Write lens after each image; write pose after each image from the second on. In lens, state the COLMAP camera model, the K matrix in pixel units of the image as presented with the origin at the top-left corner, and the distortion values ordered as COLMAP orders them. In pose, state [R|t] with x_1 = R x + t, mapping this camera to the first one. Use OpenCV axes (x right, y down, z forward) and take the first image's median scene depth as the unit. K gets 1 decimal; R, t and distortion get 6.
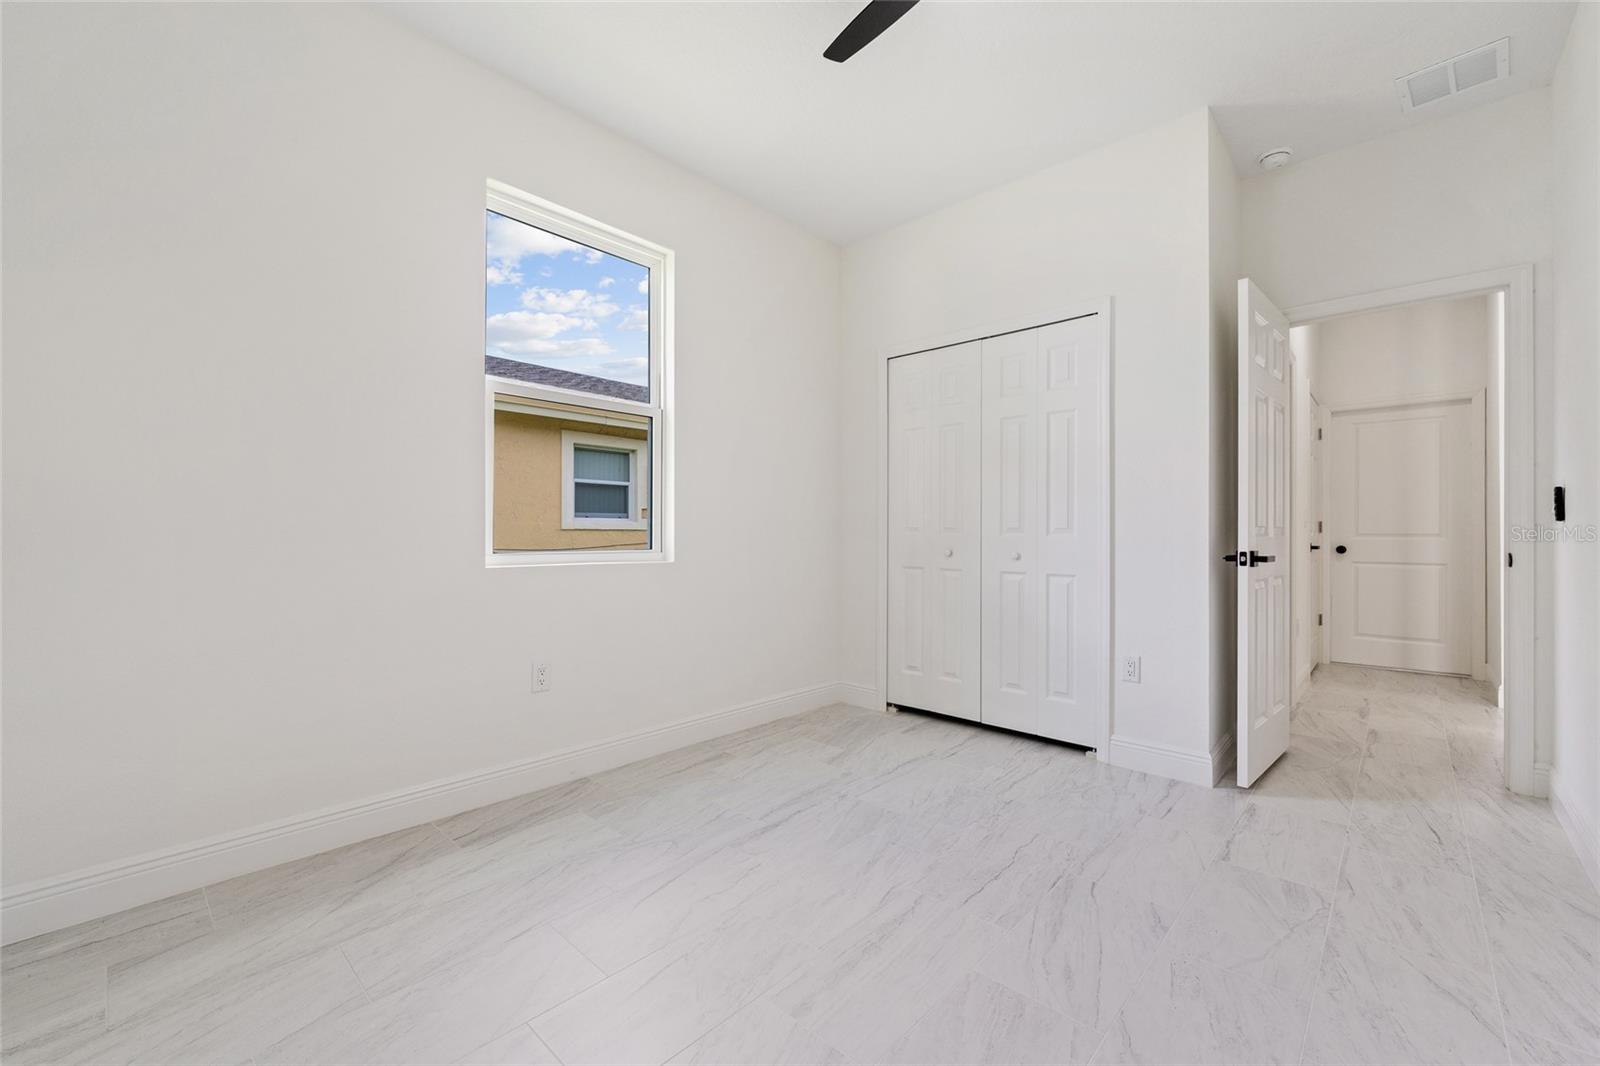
lens RADIAL K [[650.3, 0, 798.1], [0, 650.3, 529.3], [0, 0, 1]] dist [0.000249, 0.000079]
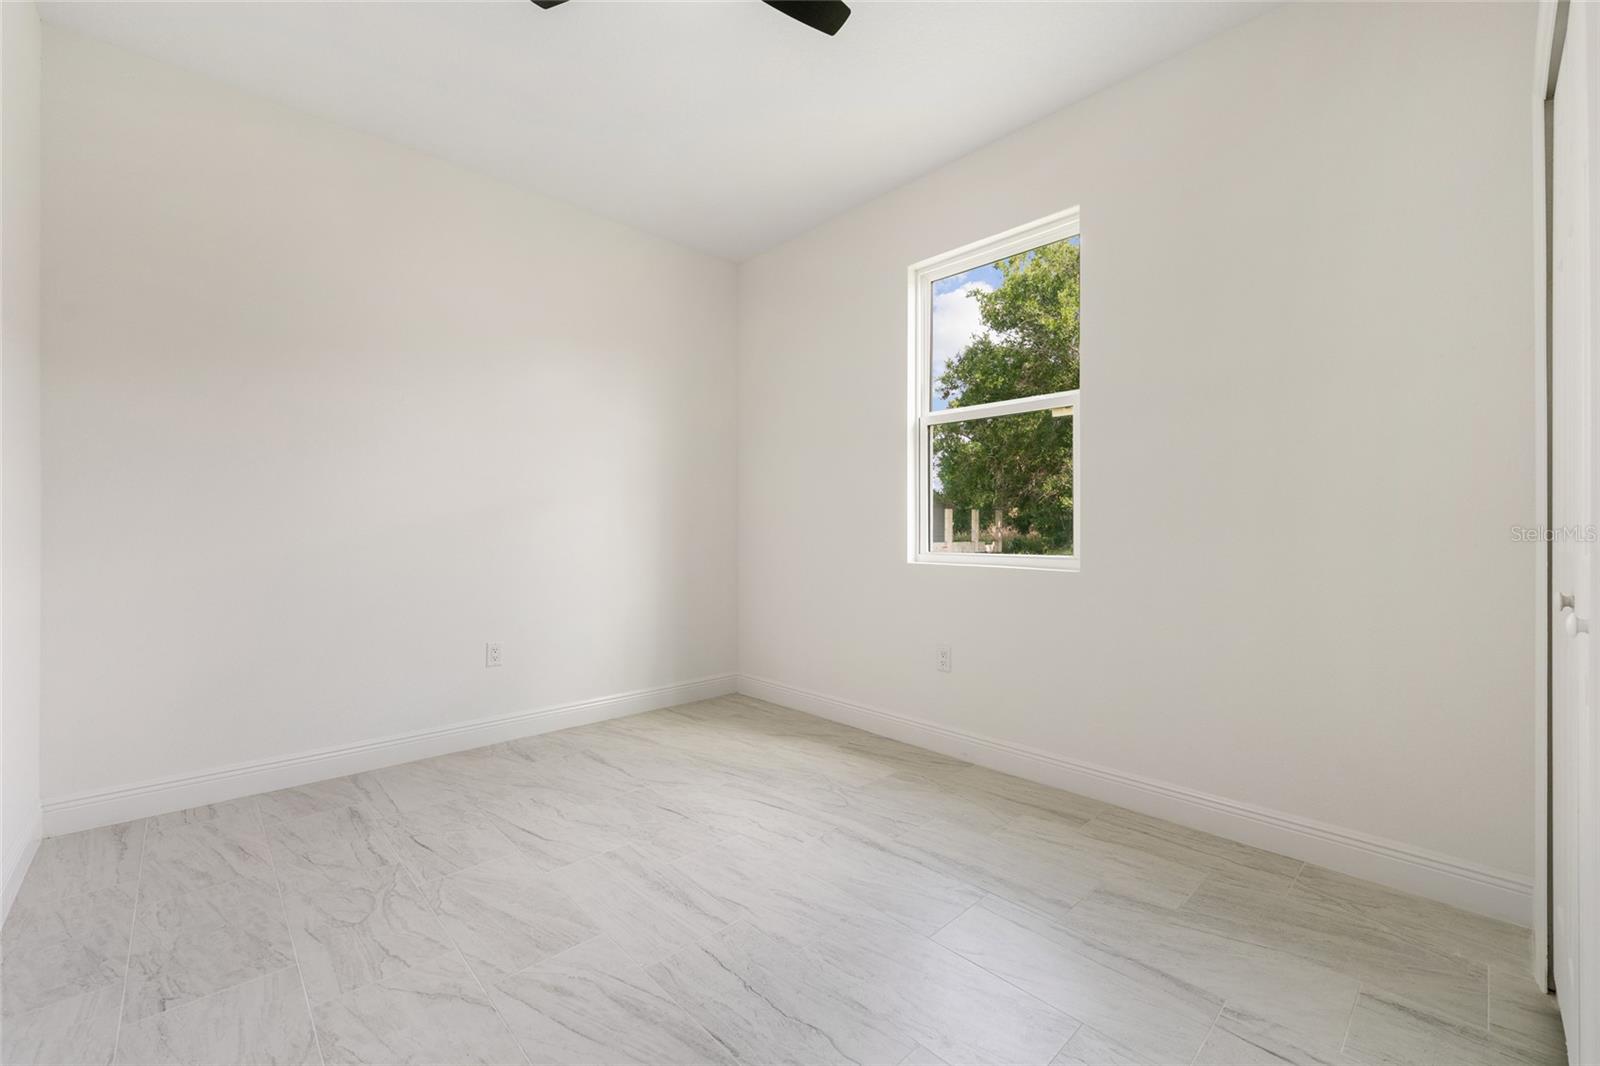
lens RADIAL K [[650.3, 0, 798.1], [0, 650.3, 529.3], [0, 0, 1]] dist [0.000249, 0.000079]
pose [[-0.063708, -0.005209, -0.997955, 0.746155], [0.002165, 0.999983, -0.005357, 0.002703], [0.997966, -0.002502, -0.063696, 0.776847]]
